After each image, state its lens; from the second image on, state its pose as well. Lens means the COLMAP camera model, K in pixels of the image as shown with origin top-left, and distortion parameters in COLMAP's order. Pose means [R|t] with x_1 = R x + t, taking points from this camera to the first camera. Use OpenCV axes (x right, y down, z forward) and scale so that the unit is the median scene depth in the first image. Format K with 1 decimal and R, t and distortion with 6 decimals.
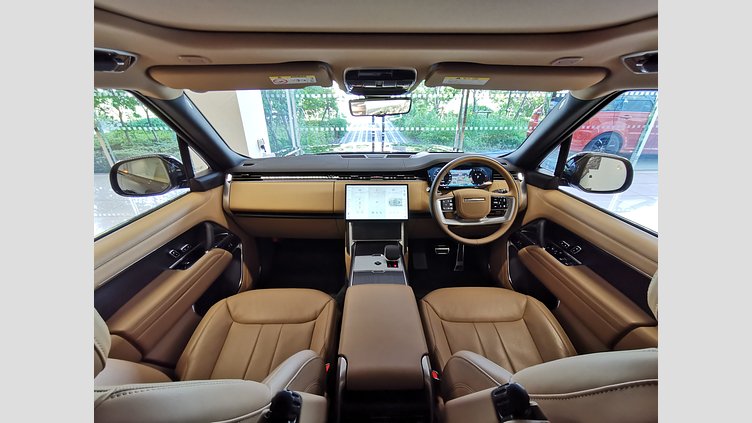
lens RADIAL K [[260.1, 0, 373.6], [0, 260.1, 208.9], [0, 0, 1]] dist [0.000860, 0.000014]
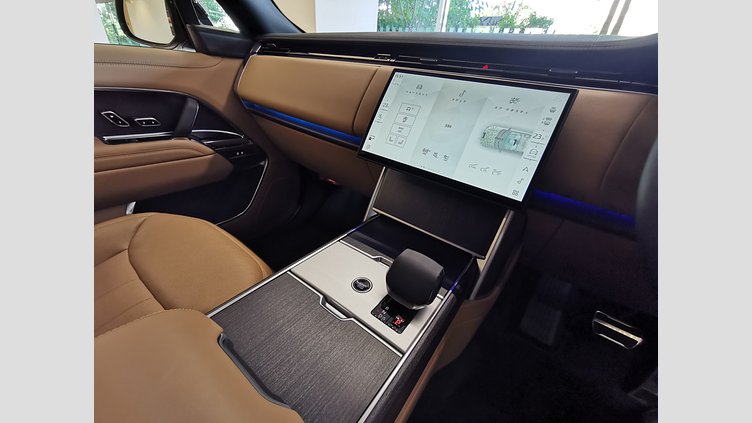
lens RADIAL K [[260.1, 0, 373.6], [0, 260.1, 208.9], [0, 0, 1]] dist [0.000860, 0.000014]
pose [[0.789259, 0.361893, -0.496089, 0.145262], [-0.321050, 0.931860, 0.169007, 0.049798], [0.523448, 0.025879, 0.851664, 0.650298]]
